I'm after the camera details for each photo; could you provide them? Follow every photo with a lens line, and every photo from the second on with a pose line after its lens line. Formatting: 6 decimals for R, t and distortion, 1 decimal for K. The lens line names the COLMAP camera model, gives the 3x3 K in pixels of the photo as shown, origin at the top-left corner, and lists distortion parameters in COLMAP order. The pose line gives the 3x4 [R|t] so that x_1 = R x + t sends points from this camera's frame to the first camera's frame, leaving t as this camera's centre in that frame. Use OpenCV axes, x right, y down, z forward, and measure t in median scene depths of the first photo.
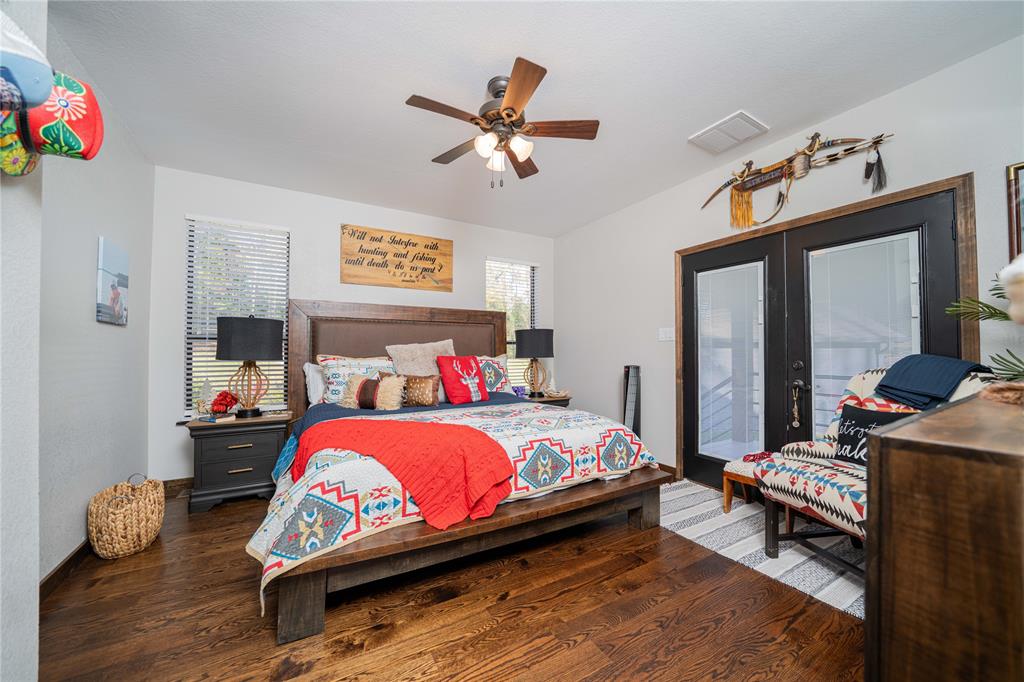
lens RADIAL K [[372.1, 0, 506.3], [0, 372.1, 345.2], [0, 0, 1]] dist [-0.008744, 0.000062]
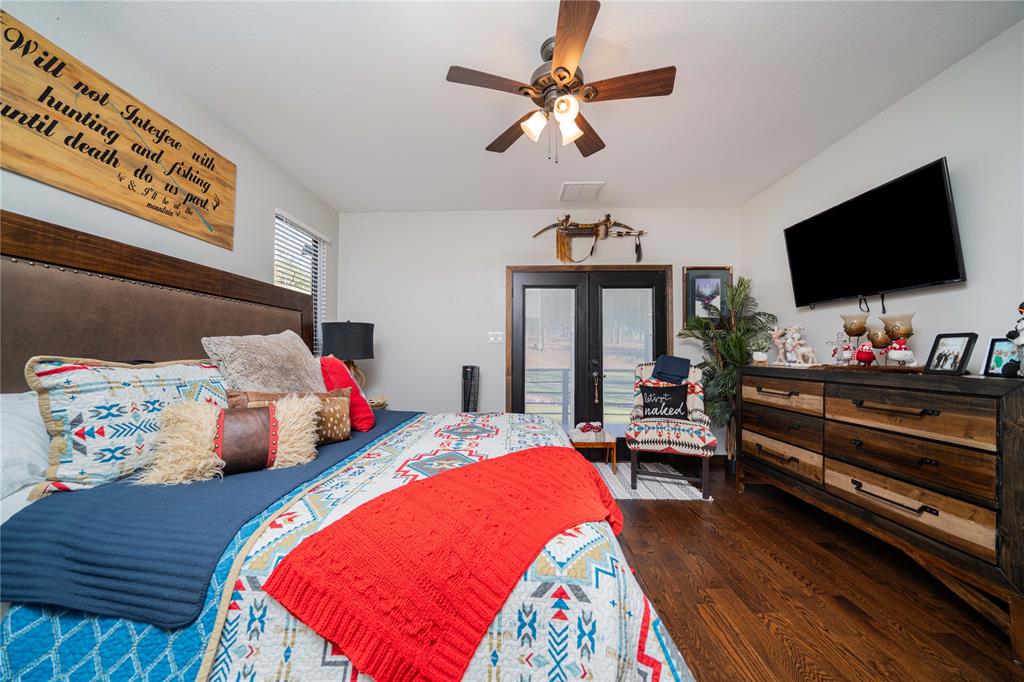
lens RADIAL K [[356.2, 0, 506.2], [0, 356.2, 344.9], [0, 0, 1]] dist [-0.020005, 0.001007]
pose [[0.529183, 0.024156, 0.848164, -0.551354], [-0.019199, 0.999680, -0.016493, 0.012740], [-0.848290, -0.007556, 0.529477, 0.471881]]
